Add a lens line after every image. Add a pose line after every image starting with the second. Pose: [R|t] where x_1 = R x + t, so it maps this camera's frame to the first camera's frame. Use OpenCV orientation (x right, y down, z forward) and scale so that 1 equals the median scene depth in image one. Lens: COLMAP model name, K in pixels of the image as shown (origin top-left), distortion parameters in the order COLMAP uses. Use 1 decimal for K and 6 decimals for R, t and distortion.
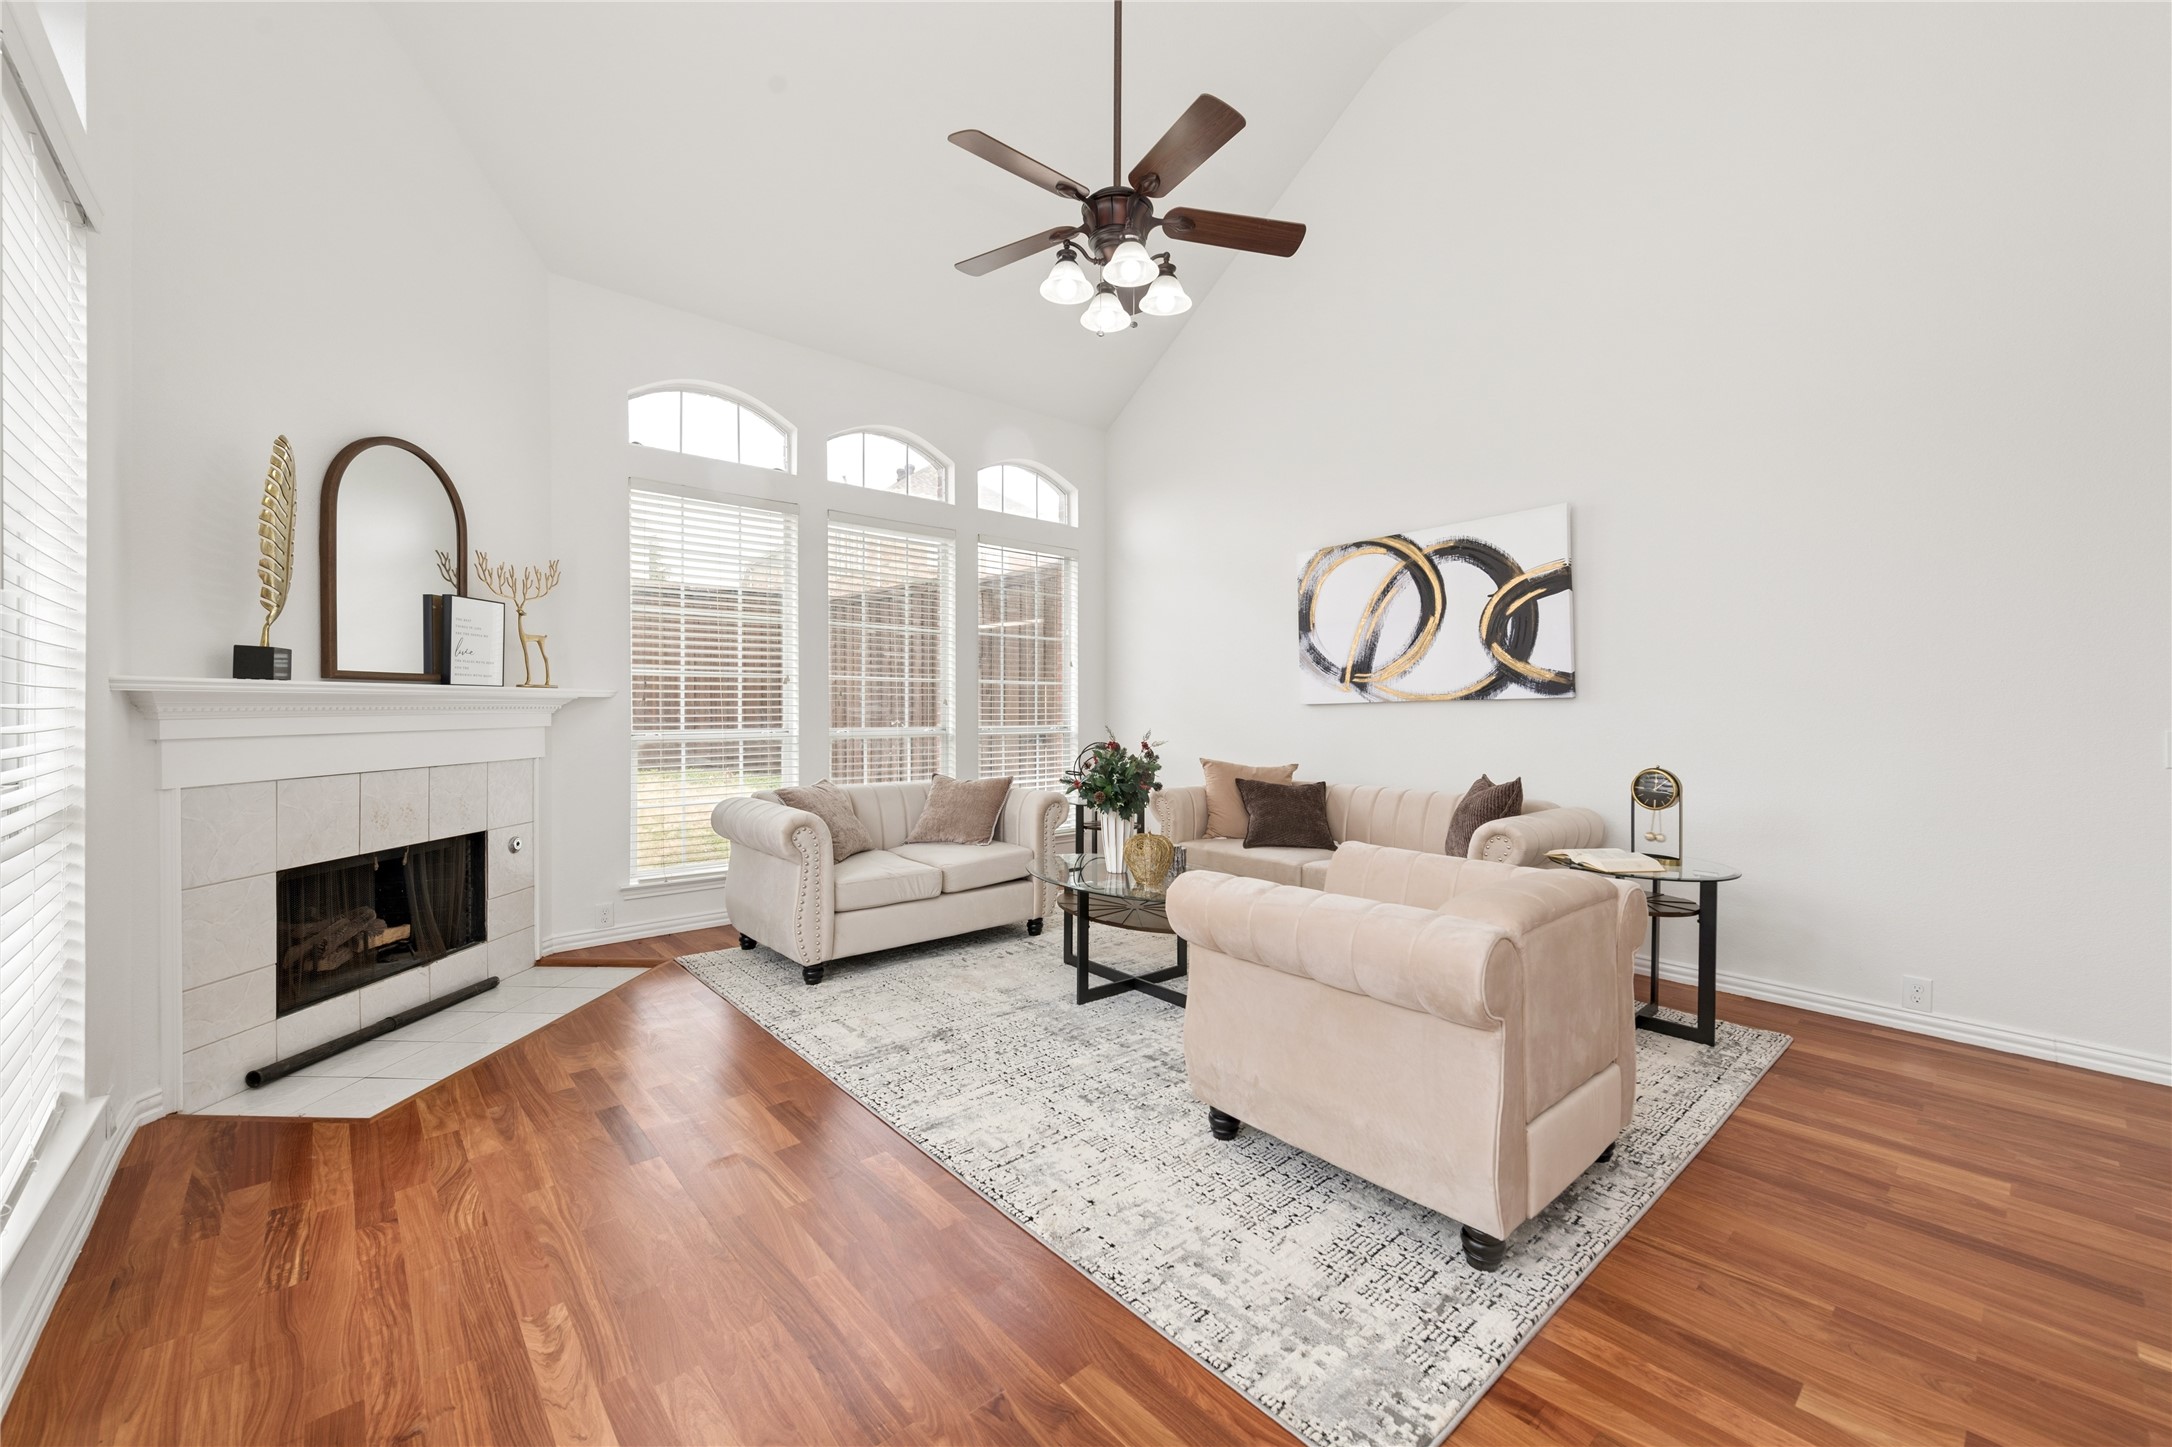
lens RADIAL K [[862.1, 0, 1100.9], [0, 862.1, 708.8], [0, 0, 1]] dist [0.008550, -0.000557]
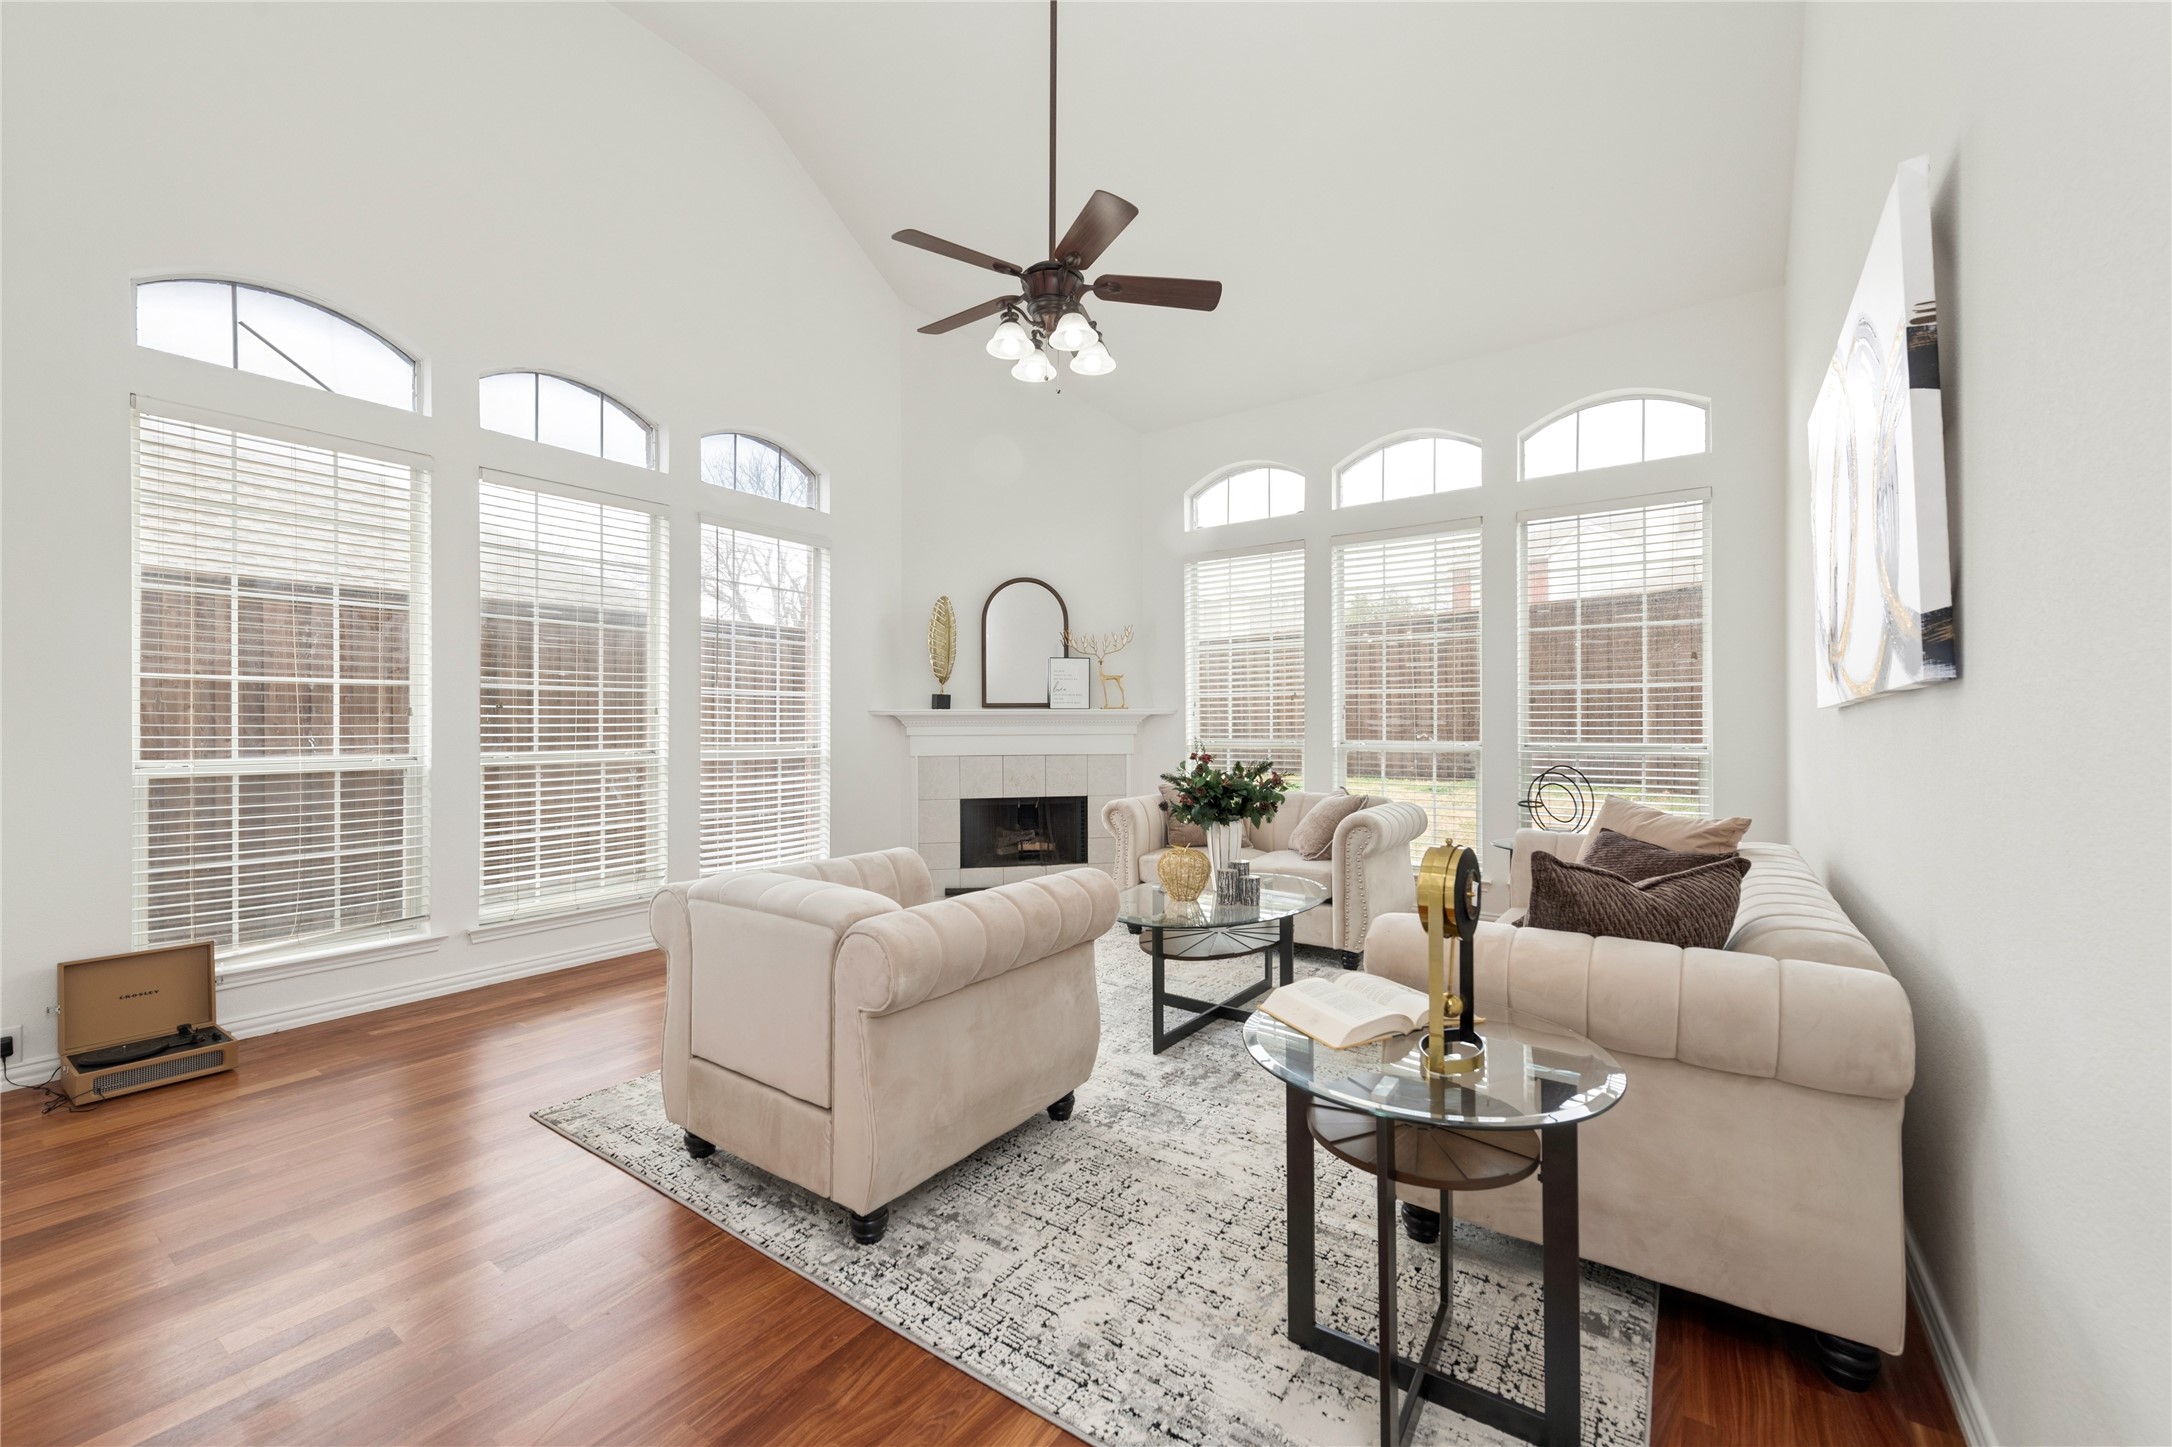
lens RADIAL K [[862.1, 0, 1094.9], [0, 862.1, 723.0], [0, 0, 1]] dist [0.008550, -0.000557]
pose [[0.234161, -0.001465, -0.972197, 0.784256], [0.001054, 0.999999, -0.001253, 0.002815], [0.972197, -0.000731, 0.234162, 0.545037]]
